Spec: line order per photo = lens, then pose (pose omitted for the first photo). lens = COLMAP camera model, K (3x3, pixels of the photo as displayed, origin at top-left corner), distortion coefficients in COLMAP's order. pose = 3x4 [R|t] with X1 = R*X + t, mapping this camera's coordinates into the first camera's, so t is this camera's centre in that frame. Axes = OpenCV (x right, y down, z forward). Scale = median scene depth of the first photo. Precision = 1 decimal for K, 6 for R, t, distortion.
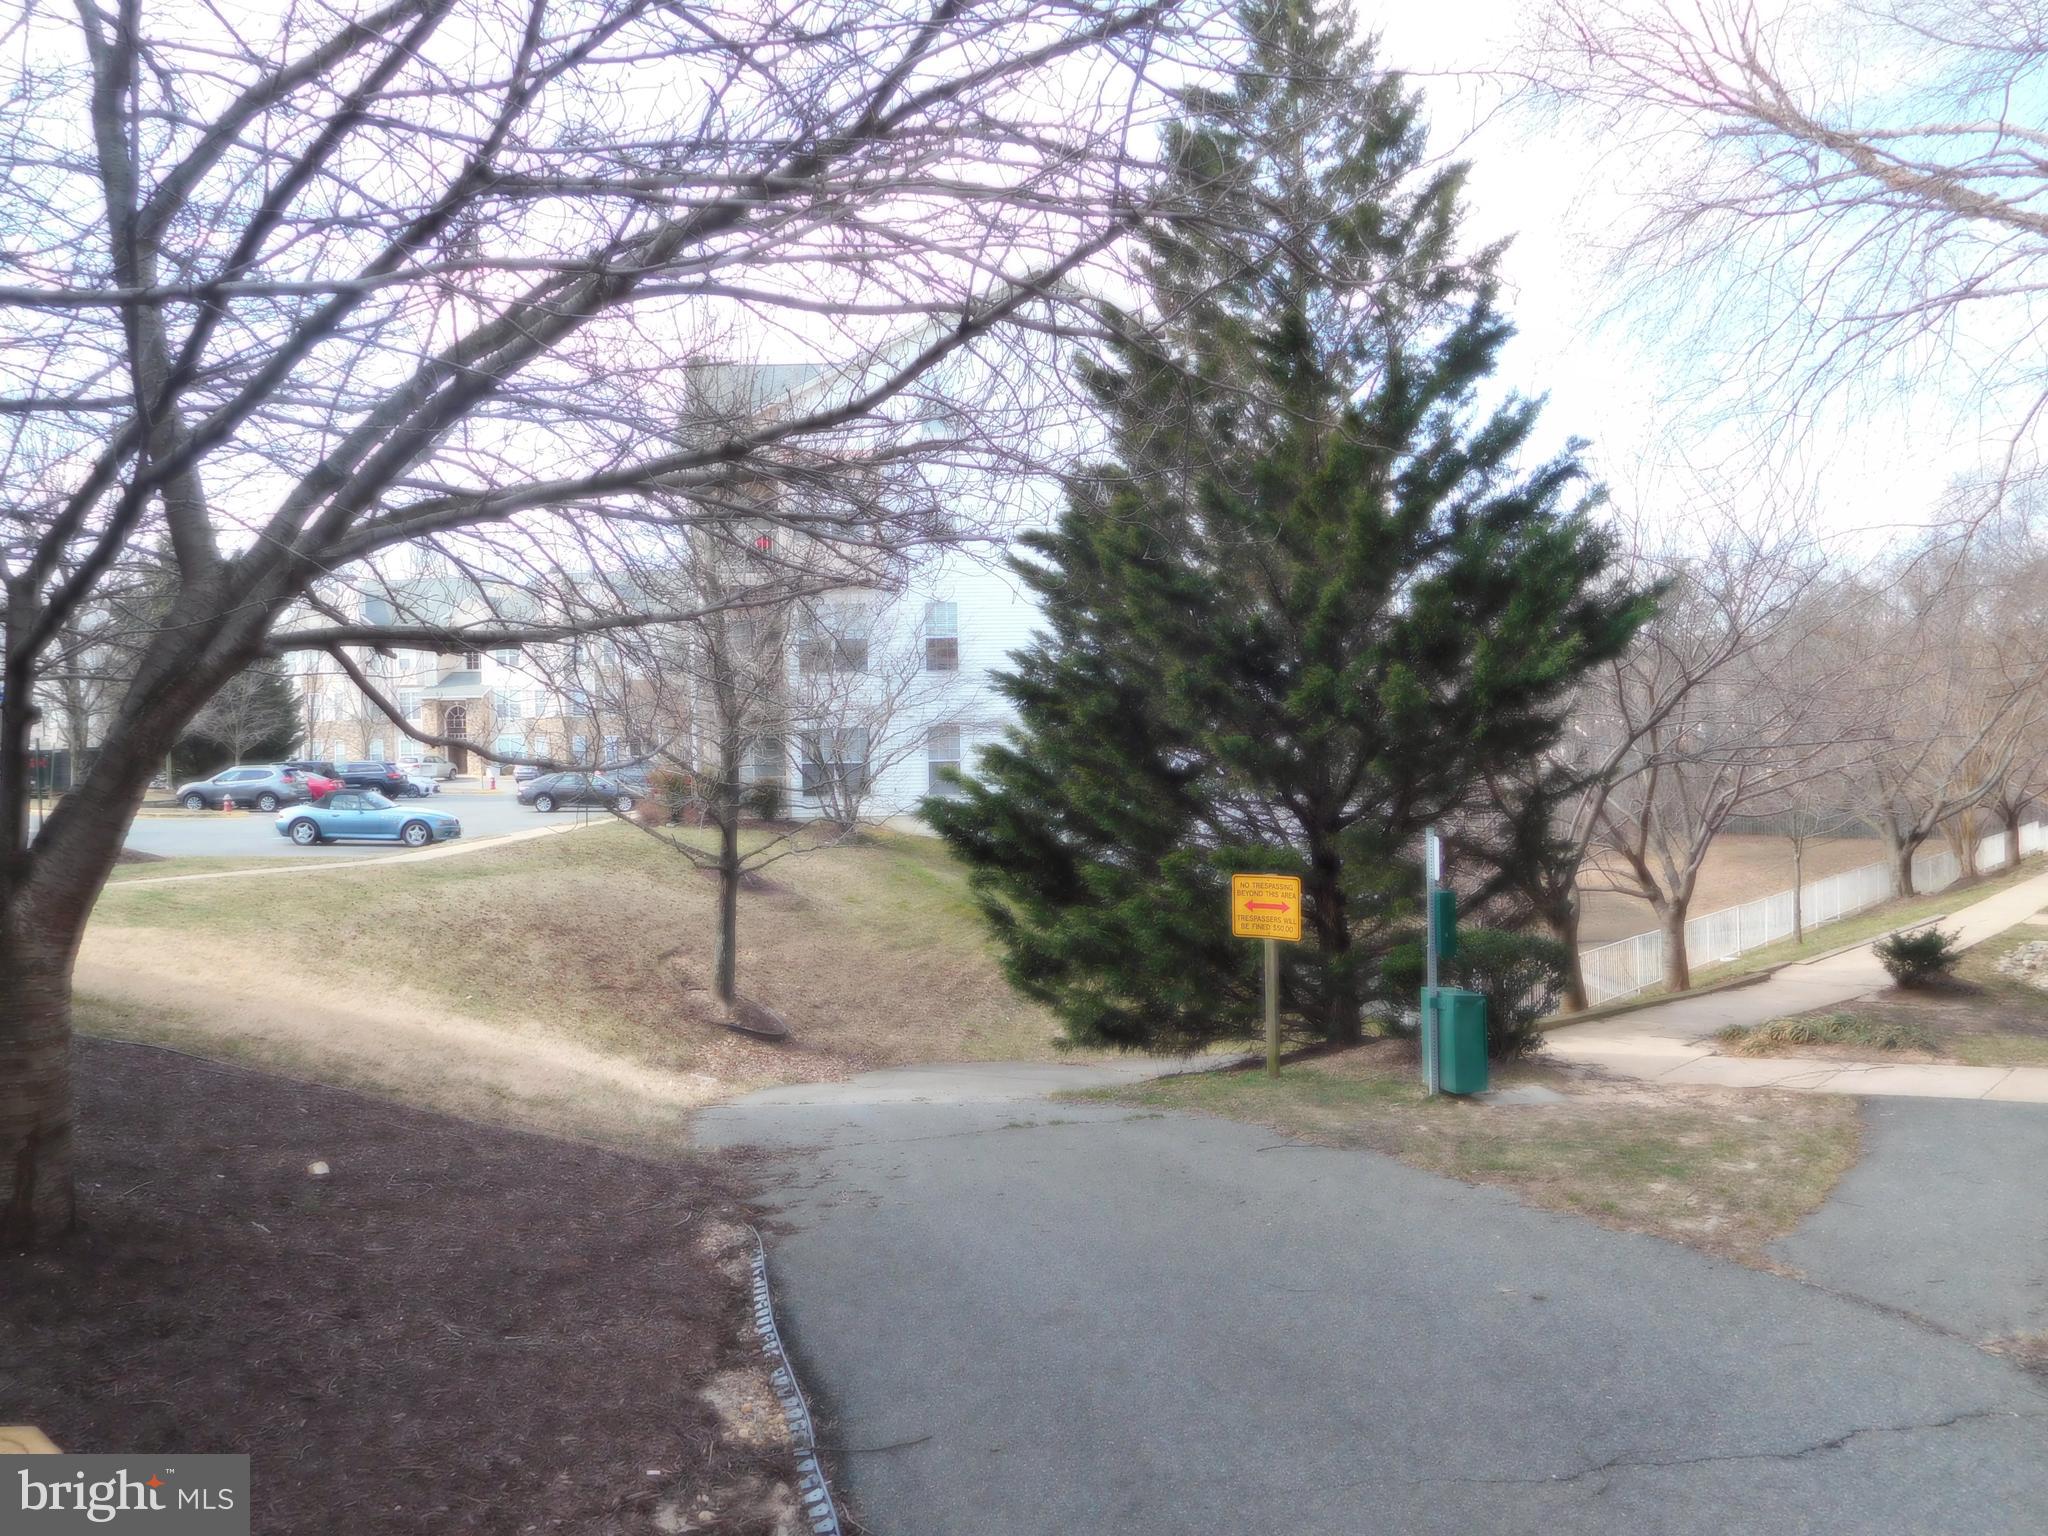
lens RADIAL K [[1528.5, 0, 1024.0], [0, 1528.5, 768.0], [0, 0, 1]] dist [0.002154, 0.000513]
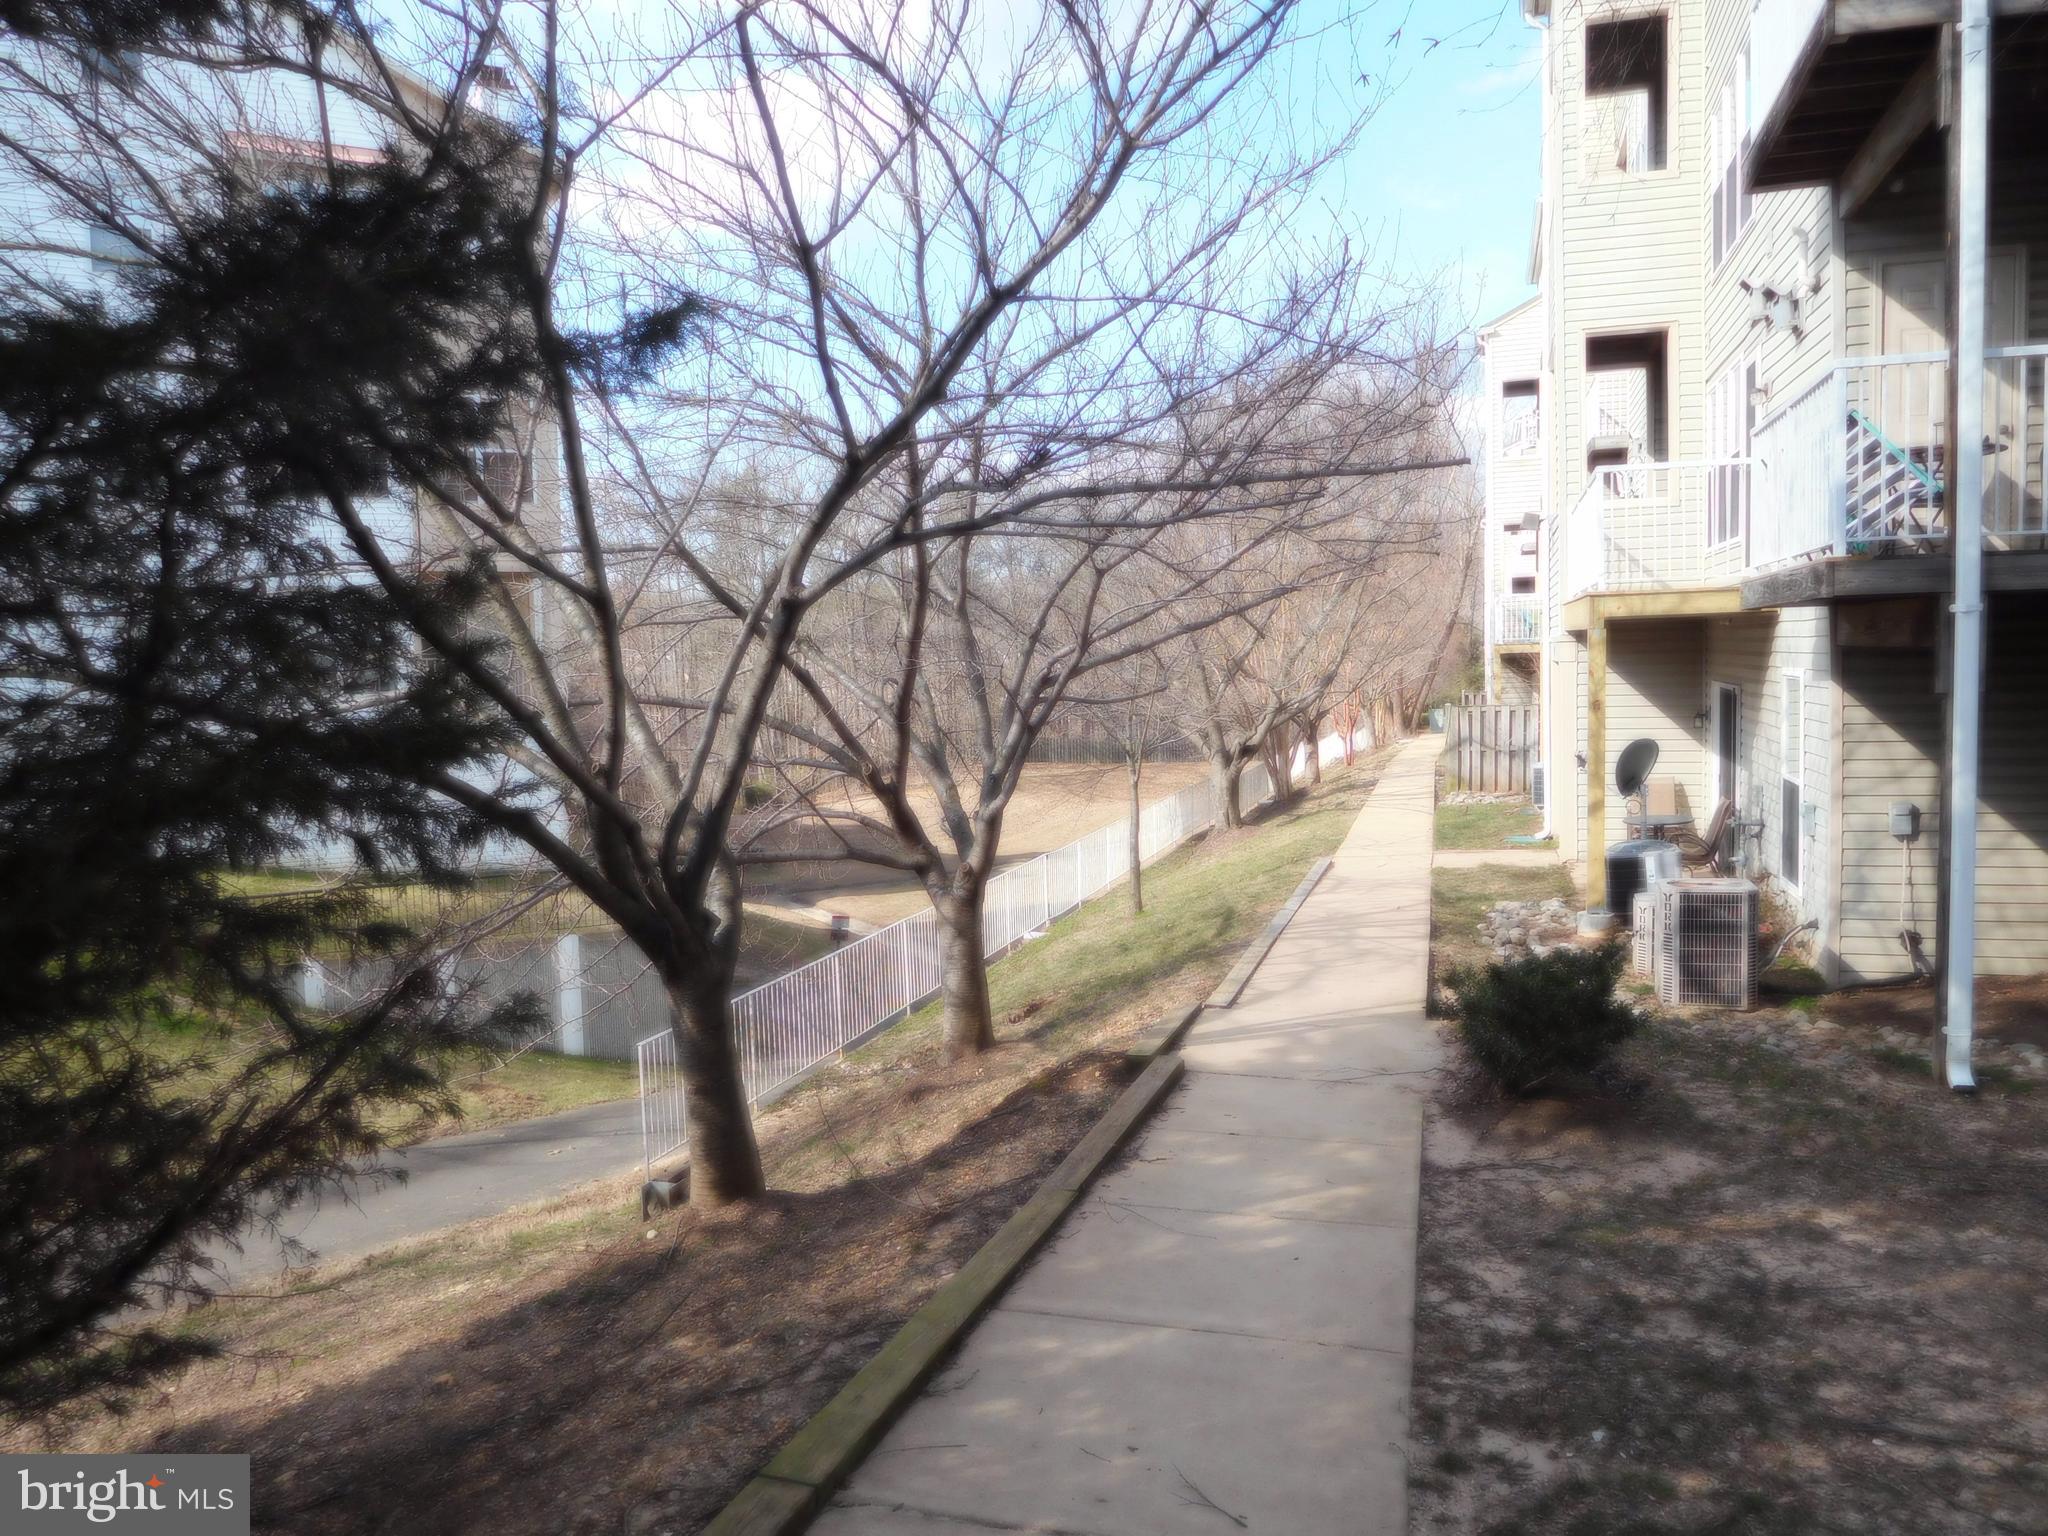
lens RADIAL K [[1528.5, 0, 1024.0], [0, 1528.5, 768.0], [0, 0, 1]] dist [0.002154, 0.000513]
pose [[0.903919, -0.019317, 0.427266, 0.232429], [0.000446, 0.999022, 0.044221, 0.030723], [-0.427702, -0.039782, 0.903044, 0.543361]]
